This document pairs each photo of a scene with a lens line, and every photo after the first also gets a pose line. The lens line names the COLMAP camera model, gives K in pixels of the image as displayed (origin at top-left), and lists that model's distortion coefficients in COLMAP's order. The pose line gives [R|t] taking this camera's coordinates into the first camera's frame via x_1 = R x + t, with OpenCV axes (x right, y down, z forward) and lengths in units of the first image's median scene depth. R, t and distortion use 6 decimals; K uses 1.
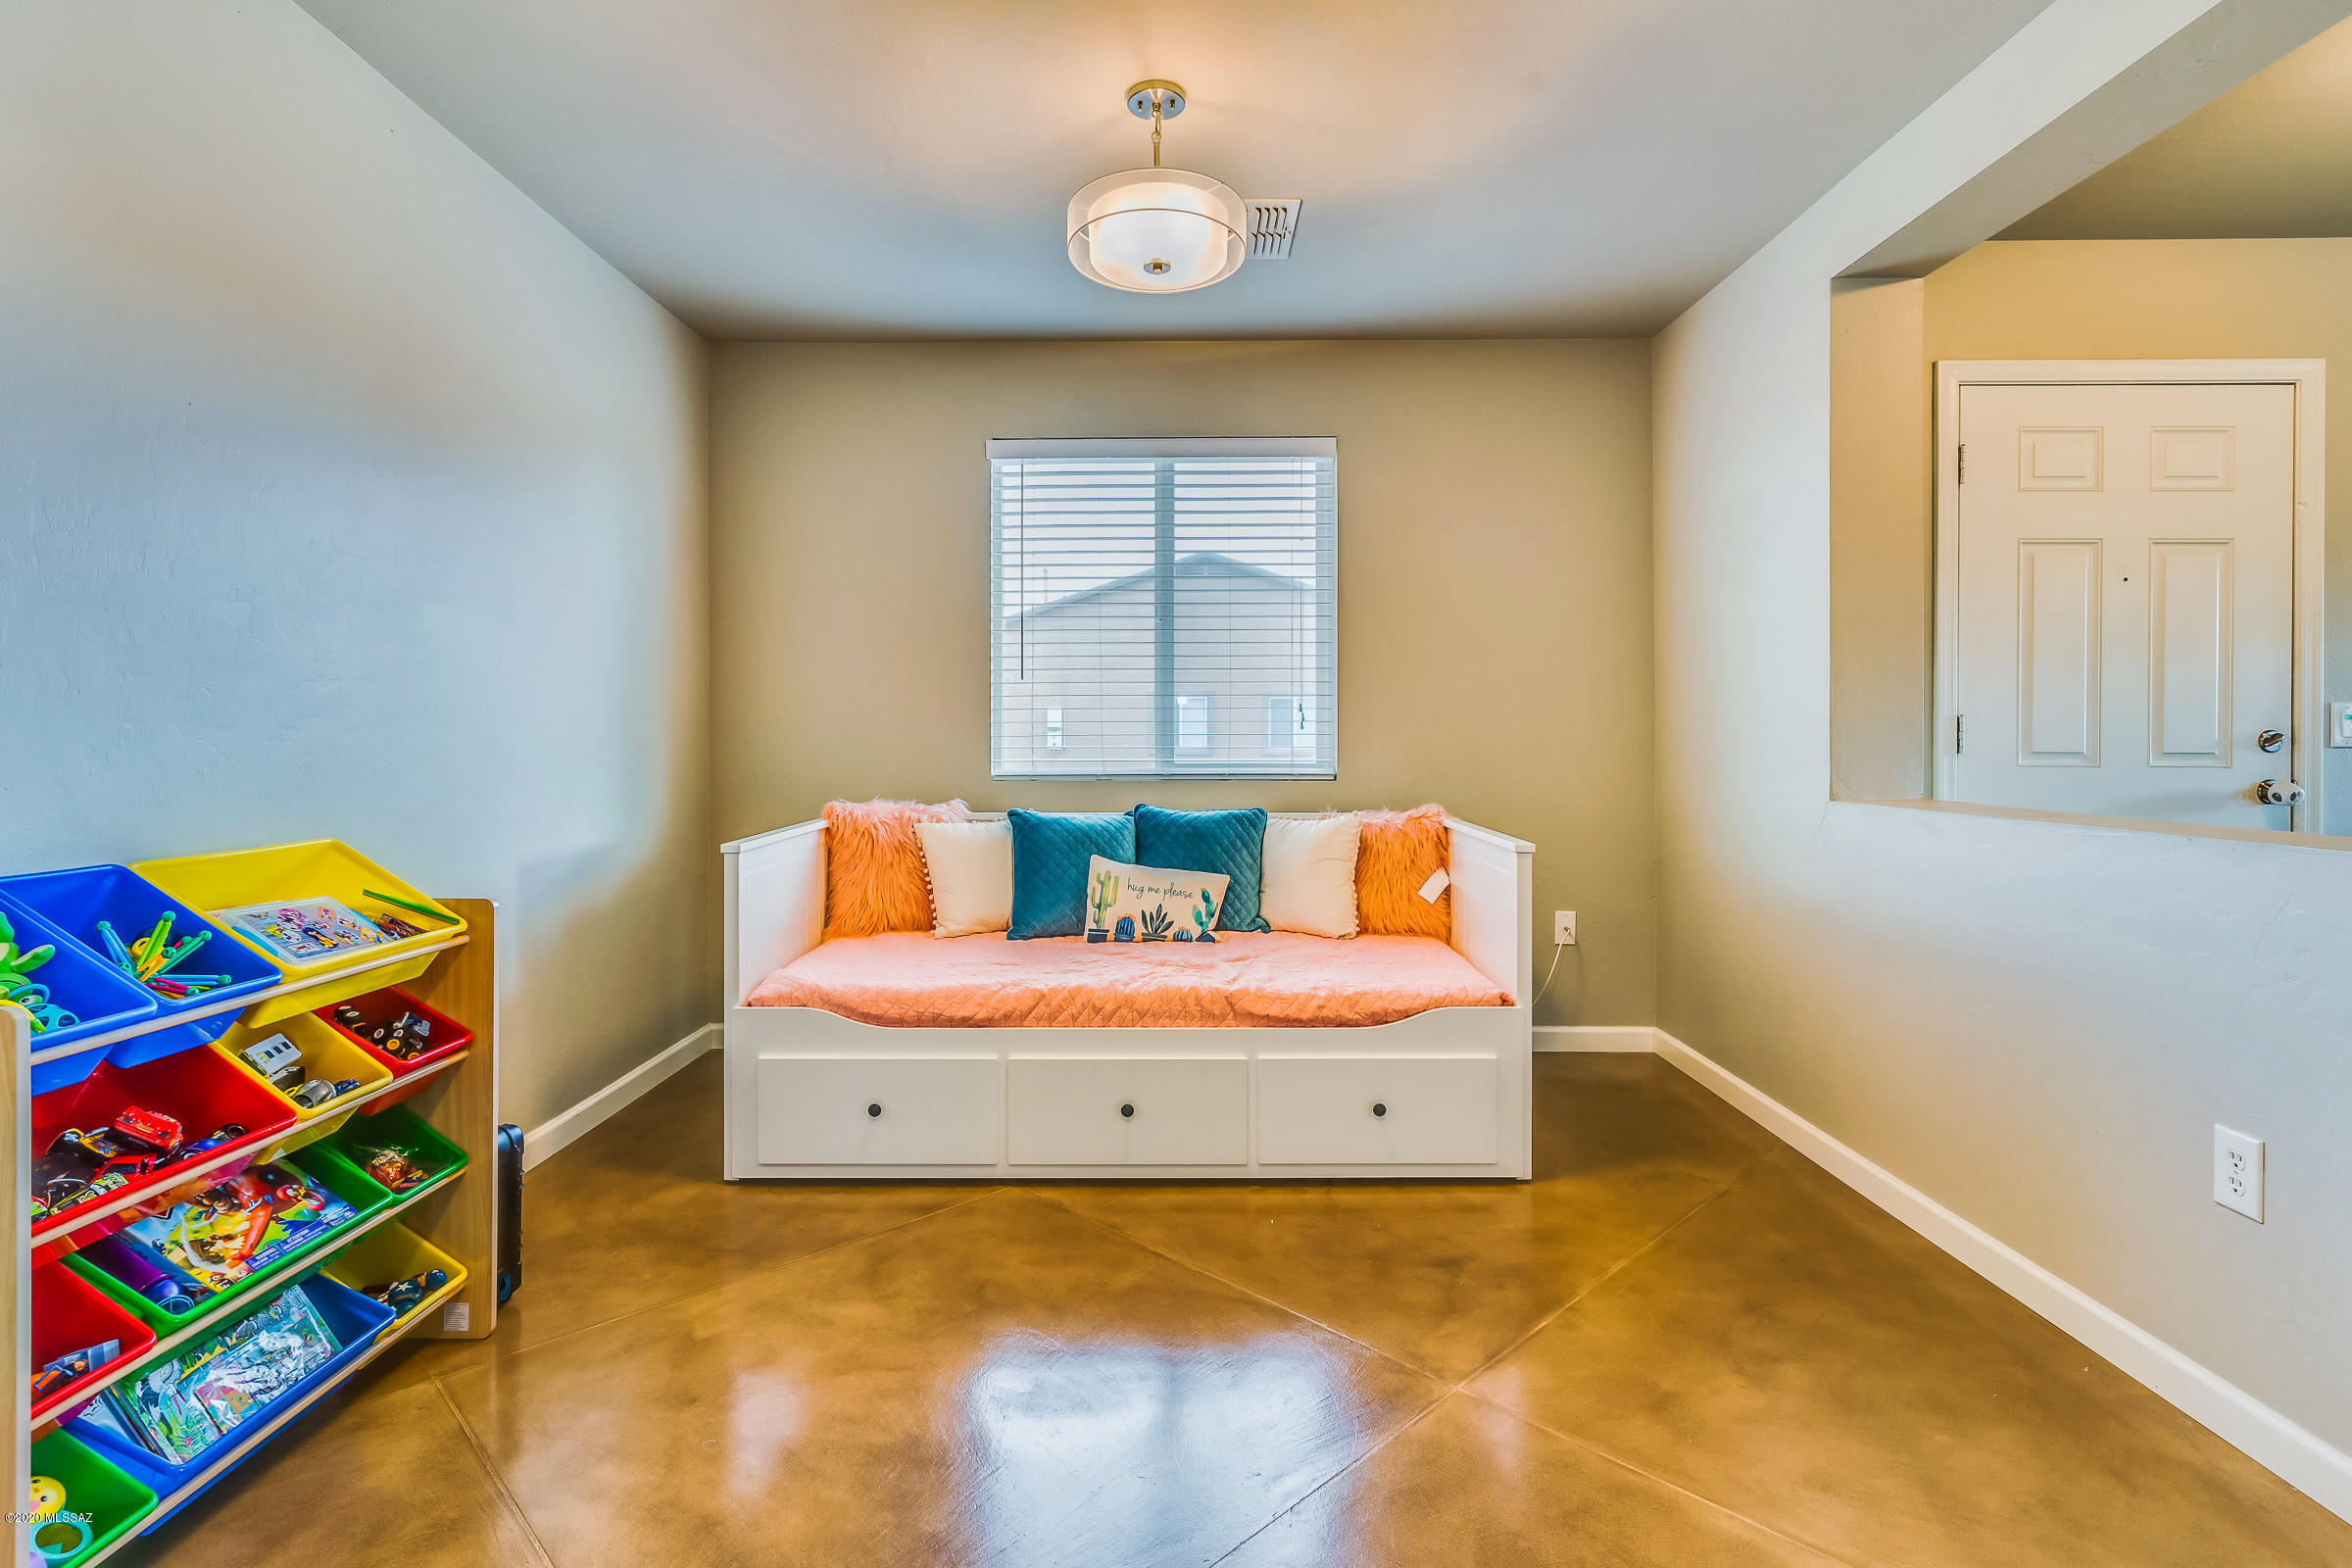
lens RADIAL K [[1129.2, 0, 1176.7], [0, 1129.2, 735.8], [0, 0, 1]] dist [0.004380, -0.002419]
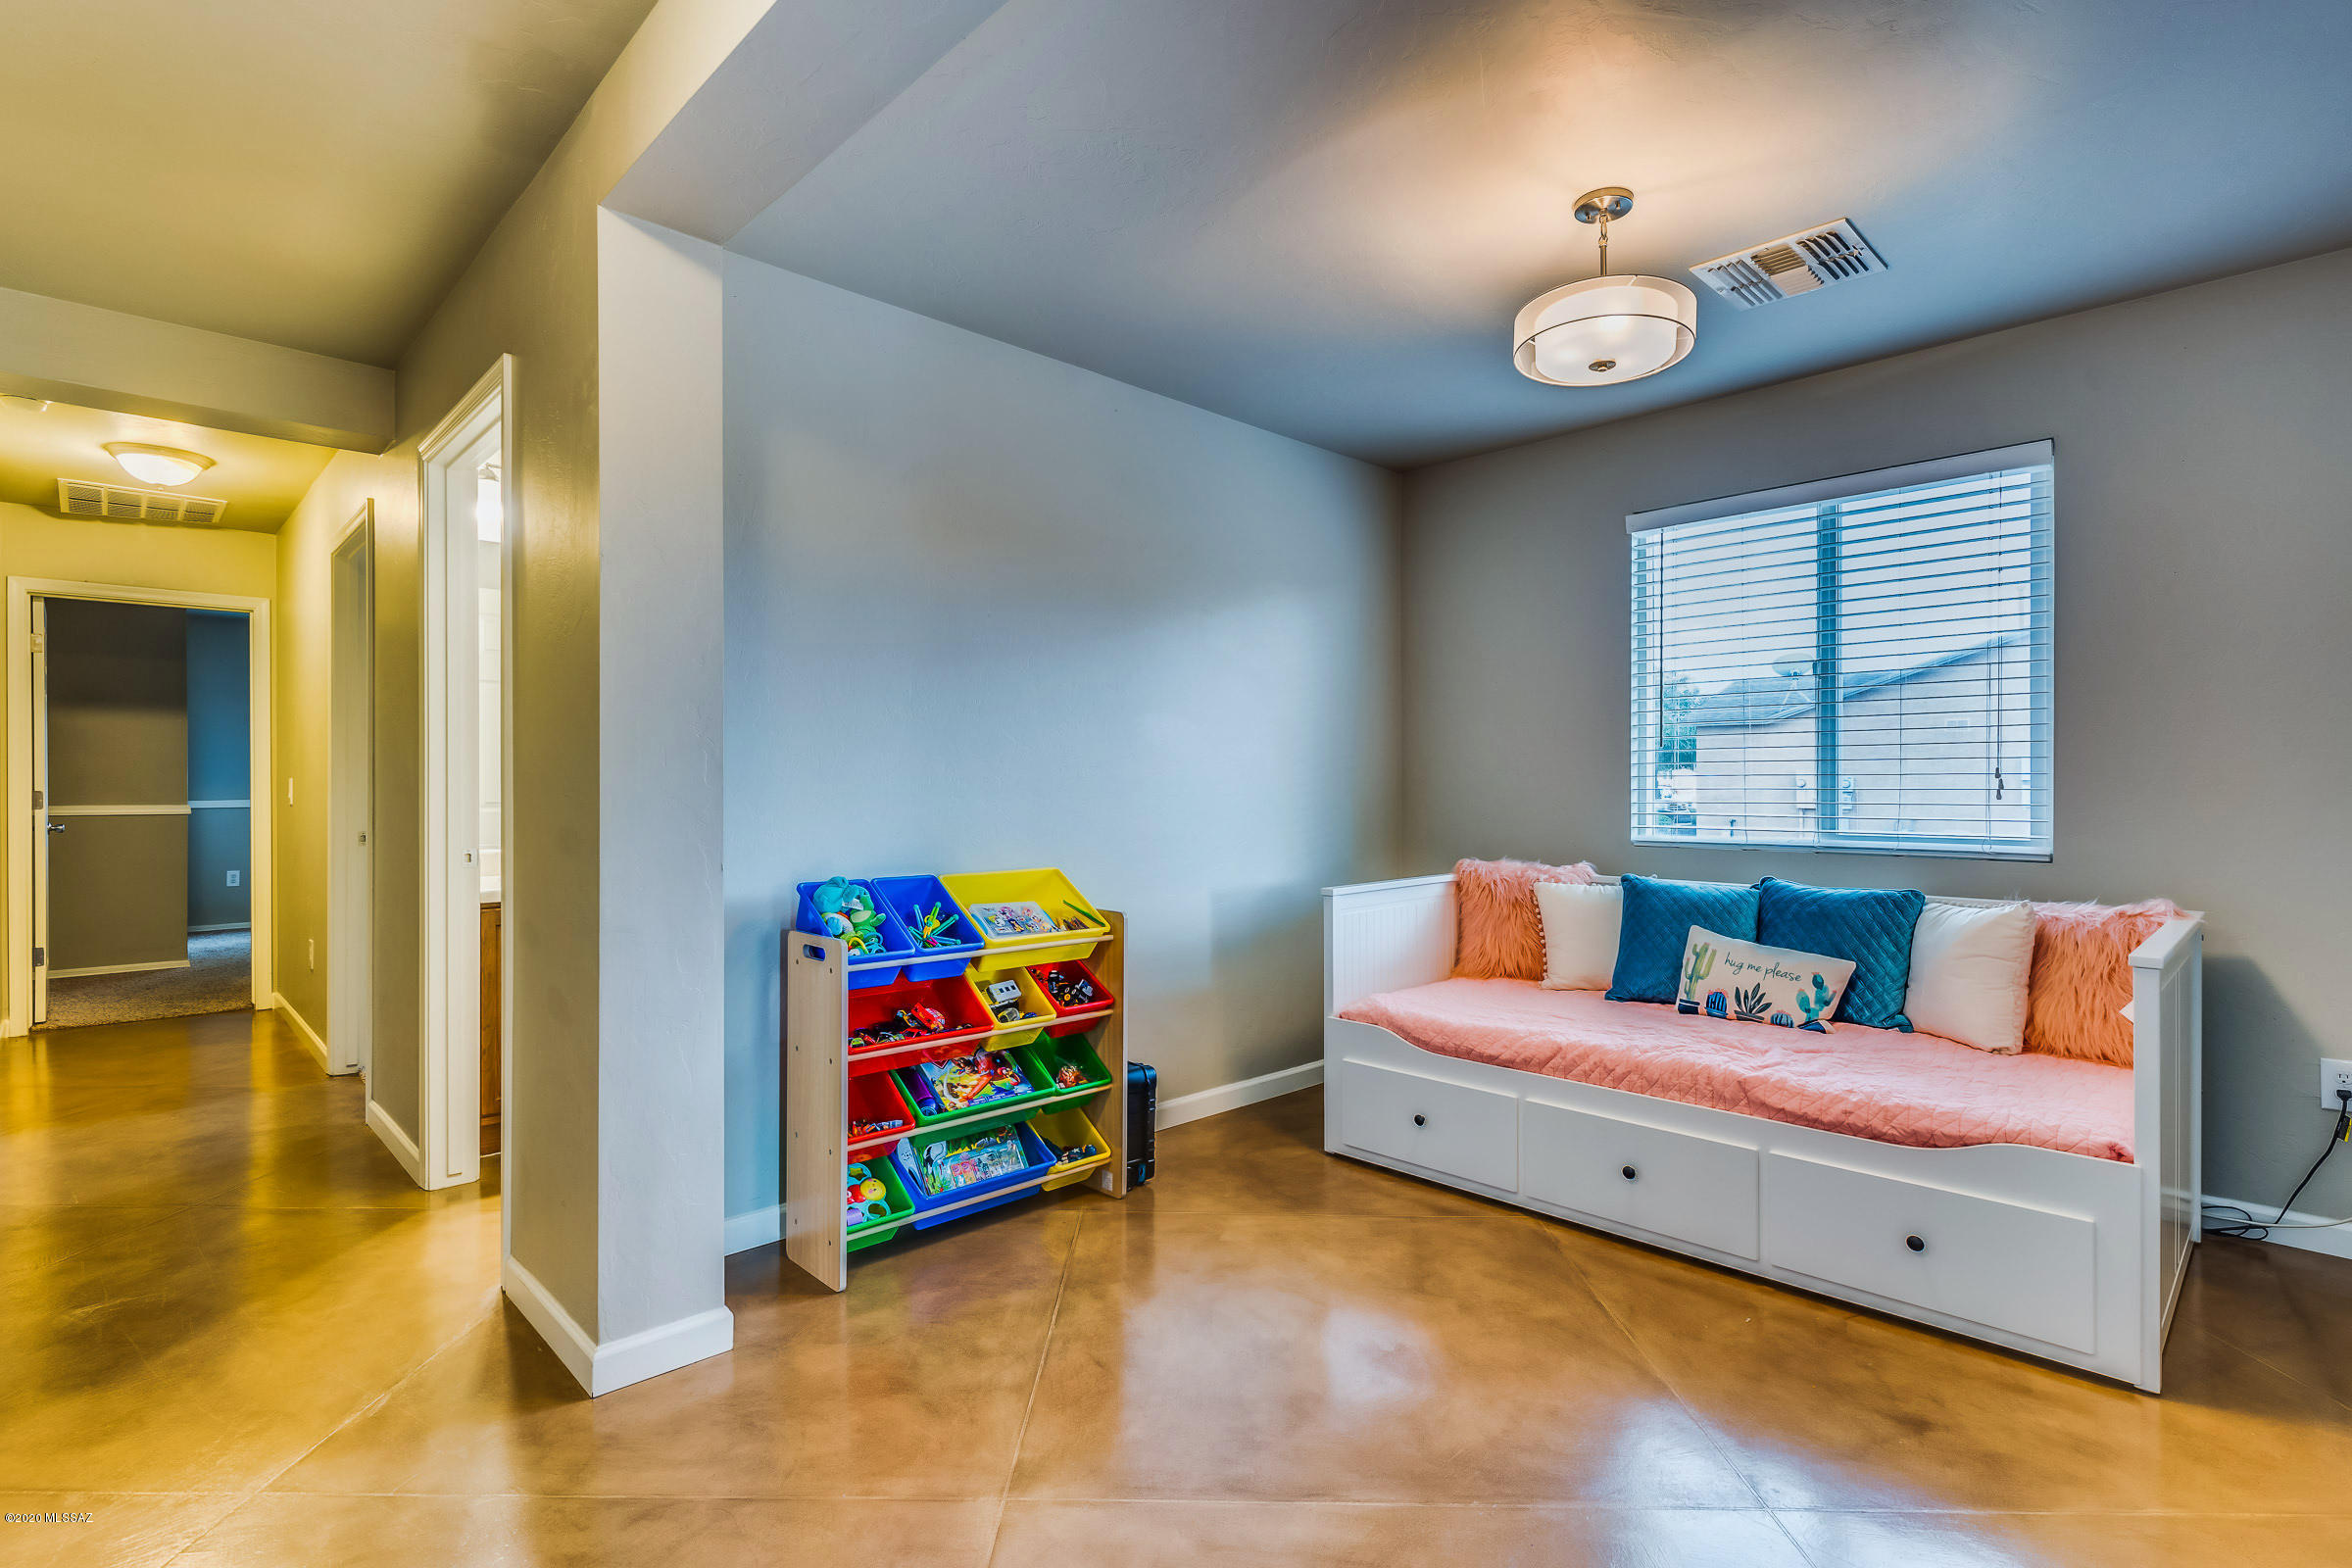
lens RADIAL K [[1129.2, 0, 1206.3], [0, 1129.2, 783.8], [0, 0, 1]] dist [0.004380, -0.002419]
pose [[0.712479, 0.001257, -0.701692, 0.438383], [-0.002847, 0.999995, -0.001099, -0.022396], [0.701687, 0.002781, 0.712479, -0.006175]]
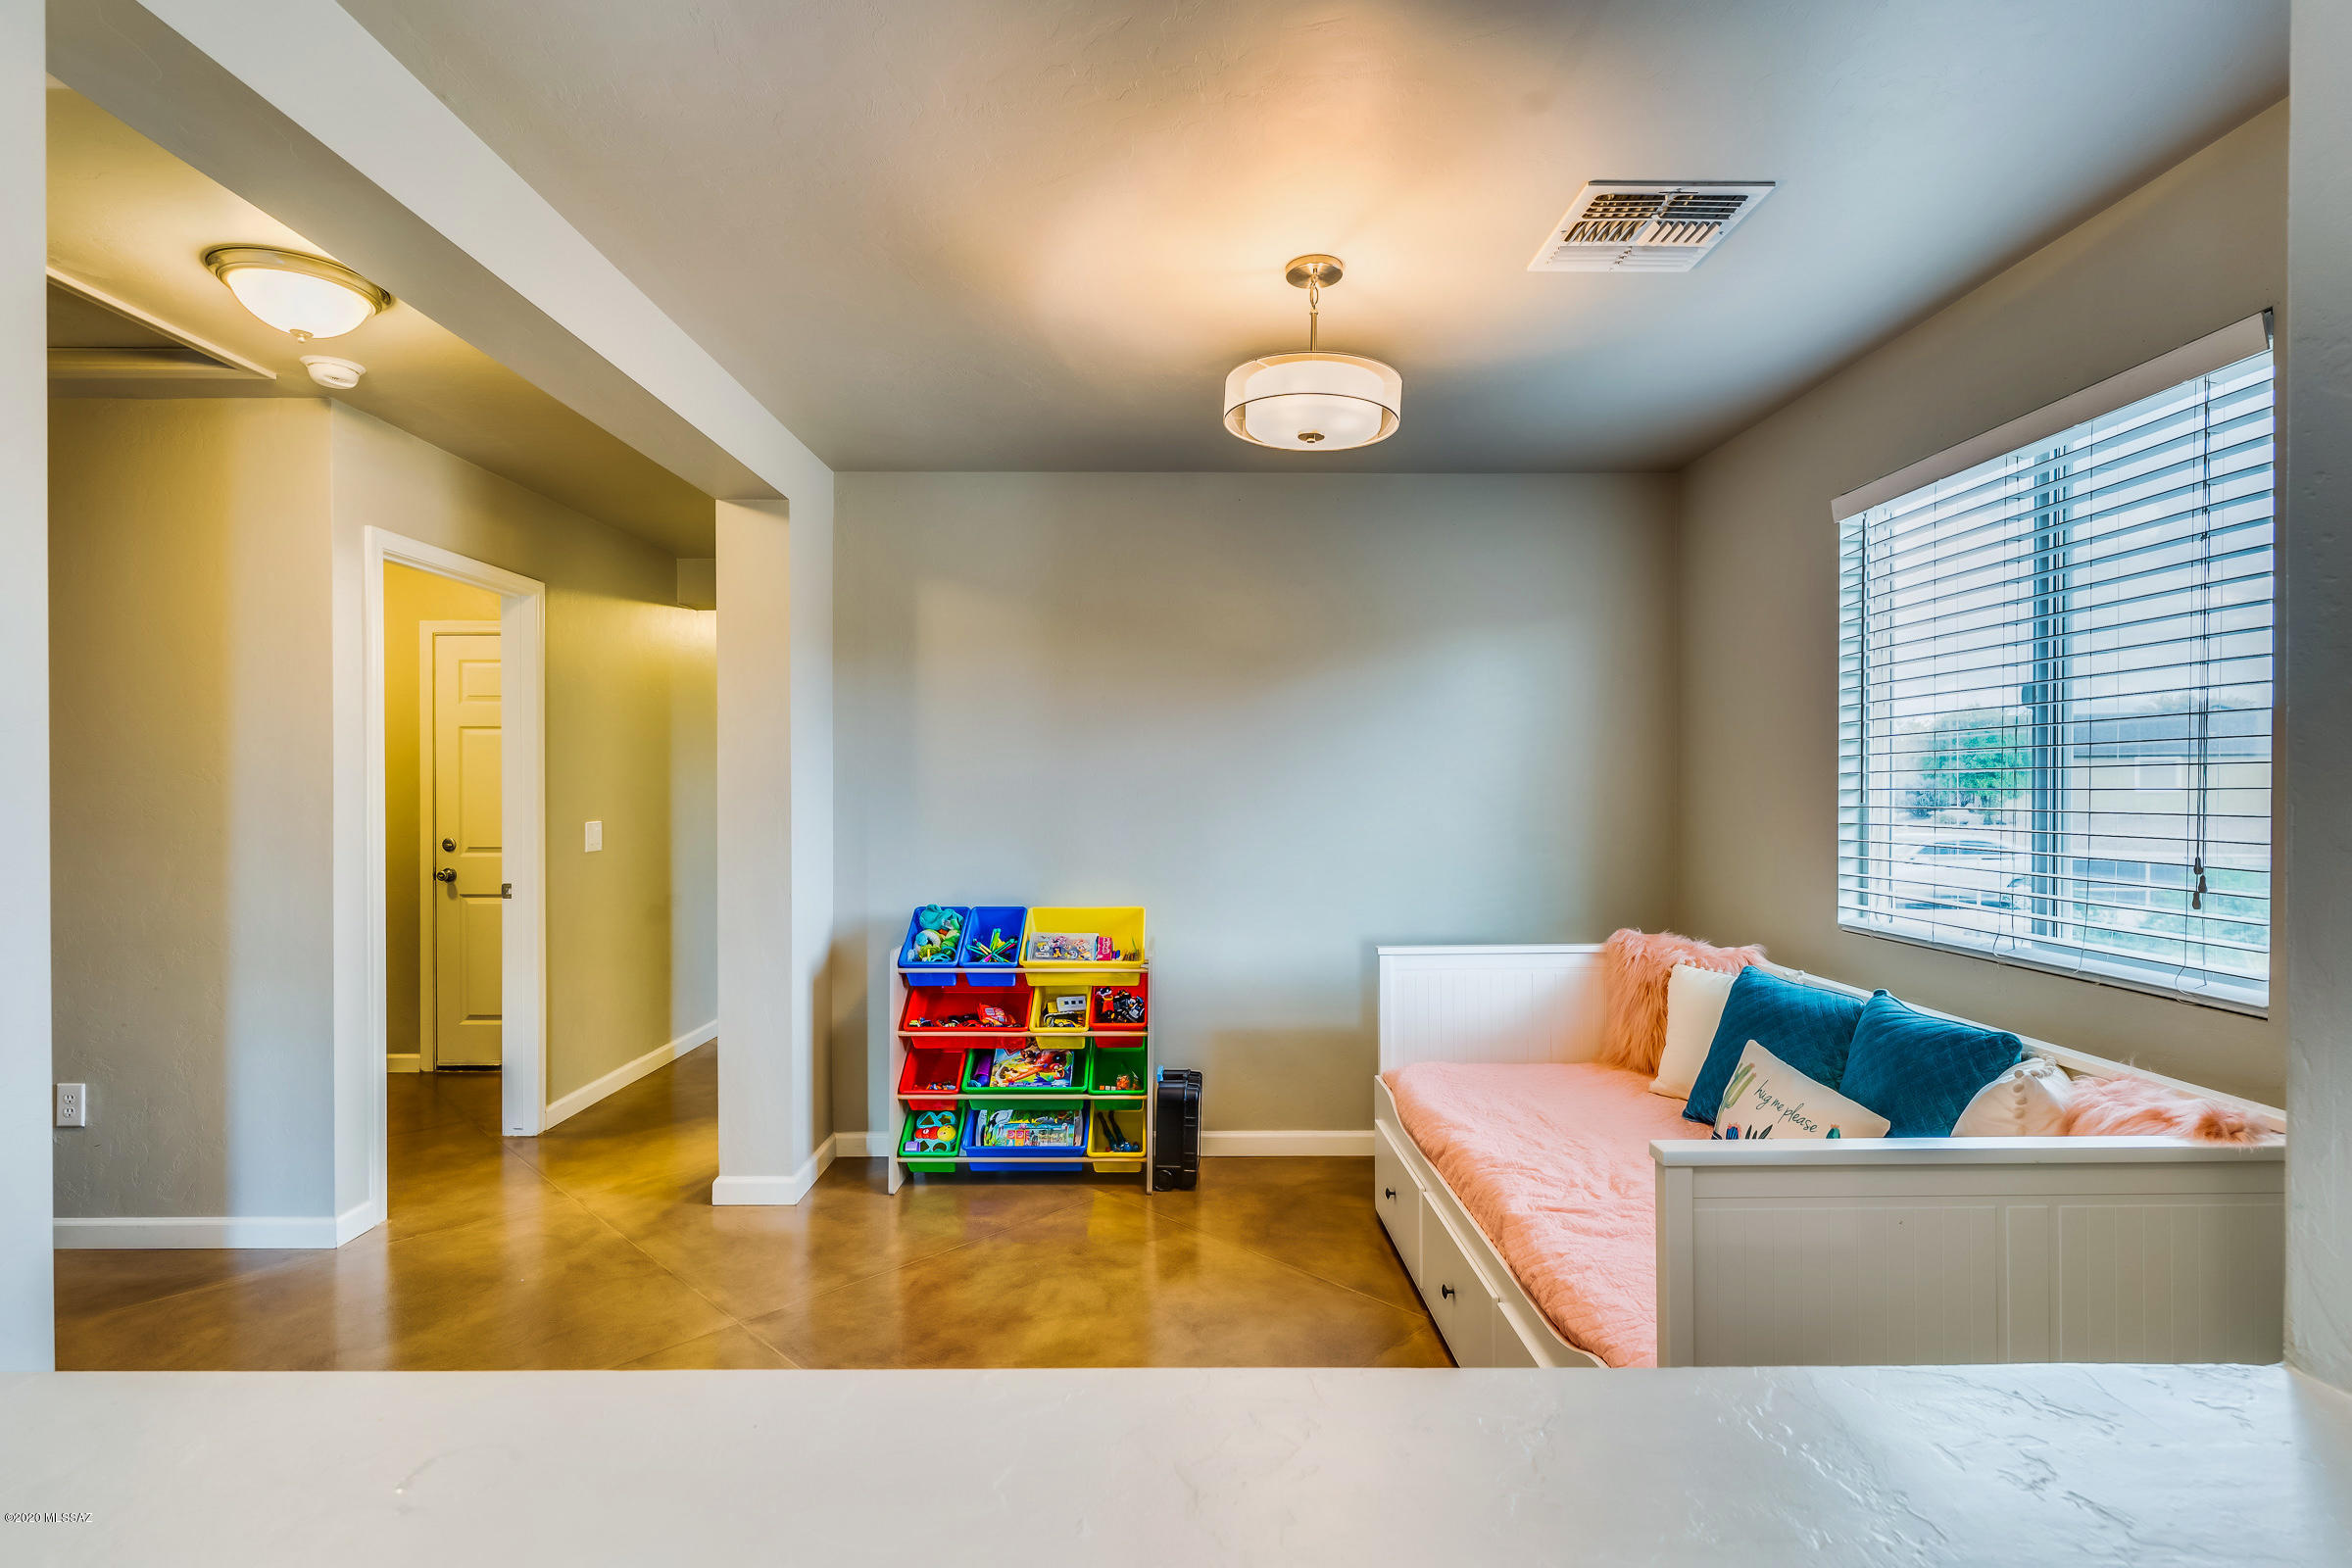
lens RADIAL K [[1129.2, 0, 1170.2], [0, 1129.2, 786.6], [0, 0, 1]] dist [0.004380, -0.002419]
pose [[0.019640, 0.000553, -0.999807, 0.951322], [-0.001878, 0.999998, 0.000516, -0.092812], [0.999805, 0.001867, 0.019641, 0.806697]]
